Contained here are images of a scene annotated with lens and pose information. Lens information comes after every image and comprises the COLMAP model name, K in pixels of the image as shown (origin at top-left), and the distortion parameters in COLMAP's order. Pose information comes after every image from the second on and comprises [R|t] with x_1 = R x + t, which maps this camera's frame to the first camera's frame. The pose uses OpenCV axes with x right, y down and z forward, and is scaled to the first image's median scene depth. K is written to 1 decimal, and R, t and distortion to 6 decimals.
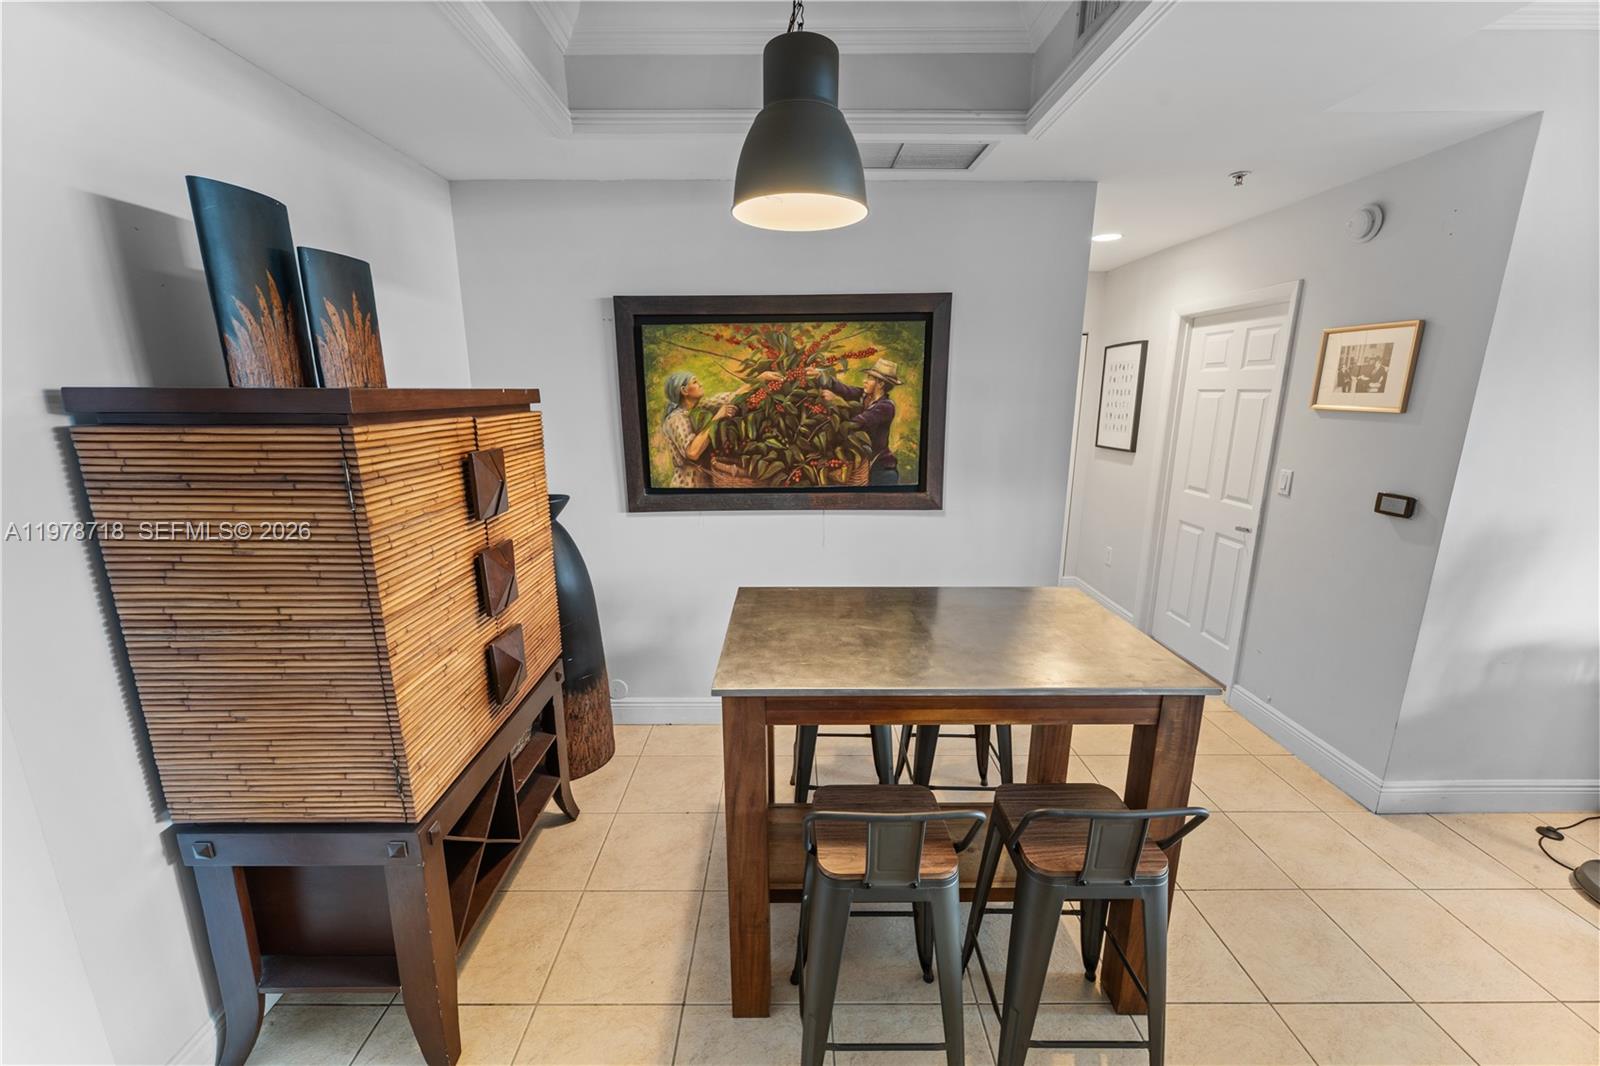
lens RADIAL K [[636.5, 0, 795.0], [0, 636.5, 534.1], [0, 0, 1]] dist [-0.000527, -0.000149]
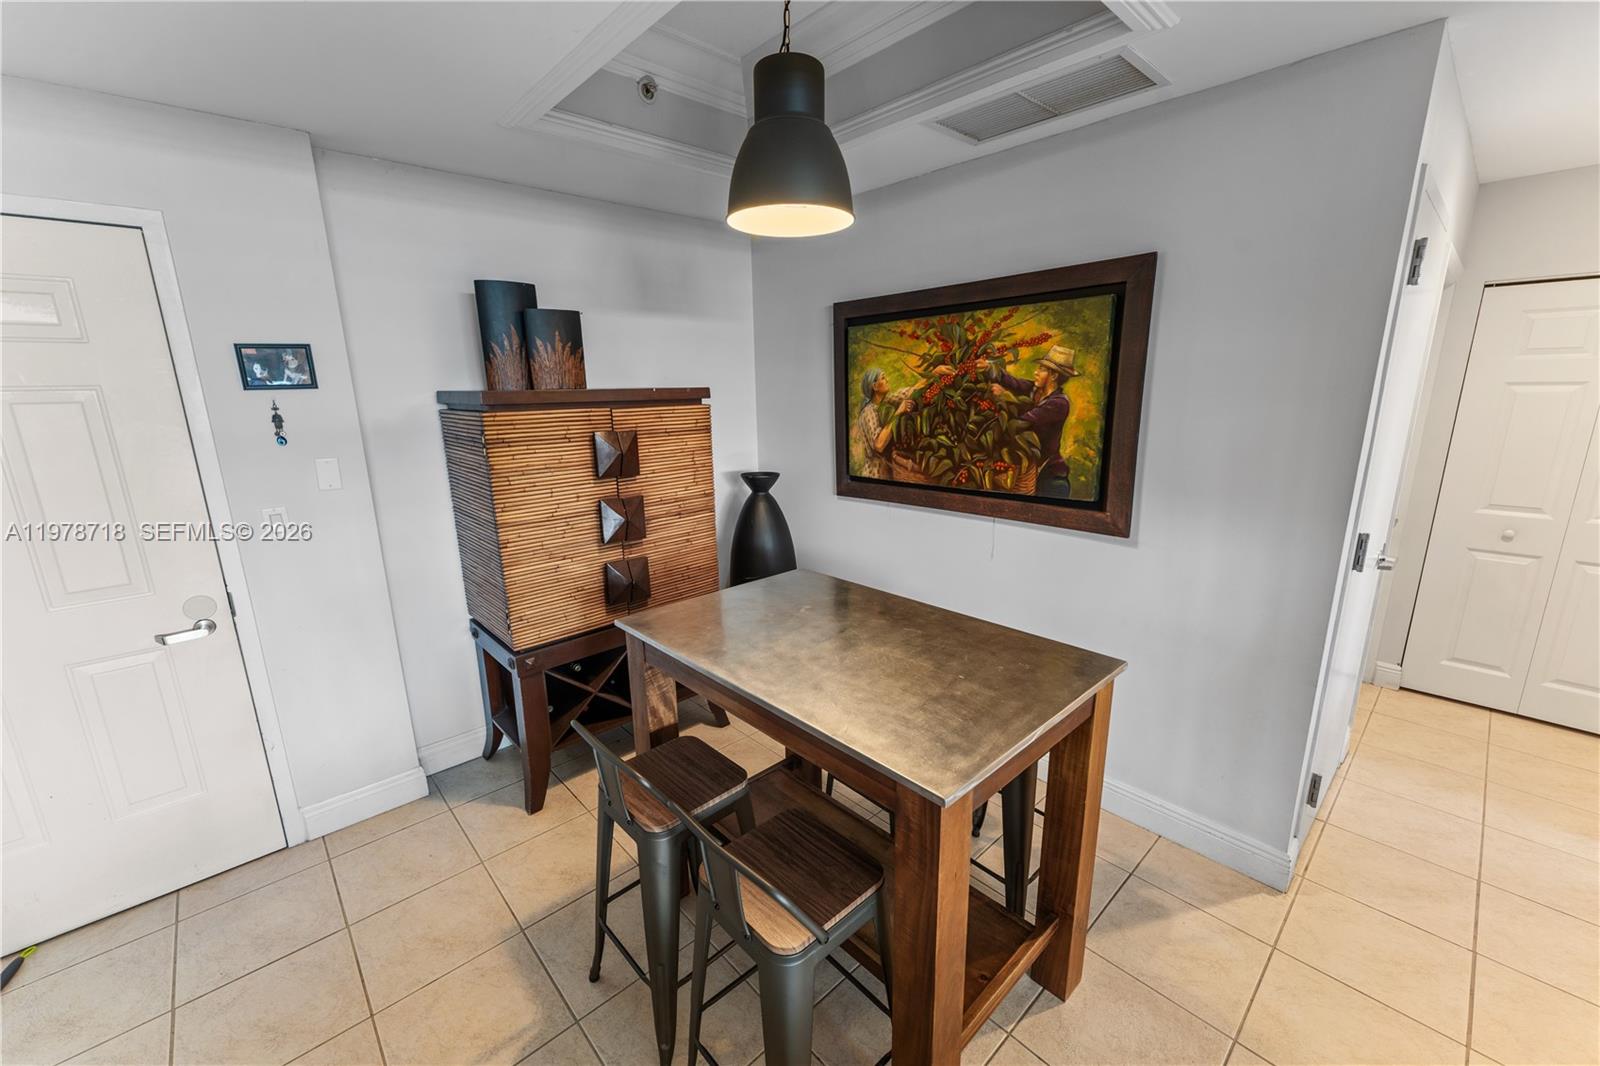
lens RADIAL K [[636.5, 0, 794.3], [0, 636.5, 532.6], [0, 0, 1]] dist [-0.000527, -0.000149]
pose [[0.669283, 0.156659, -0.726305, 0.548409], [-0.149167, 0.985948, 0.075207, -0.045102], [0.727880, 0.058006, 0.683246, 0.193653]]
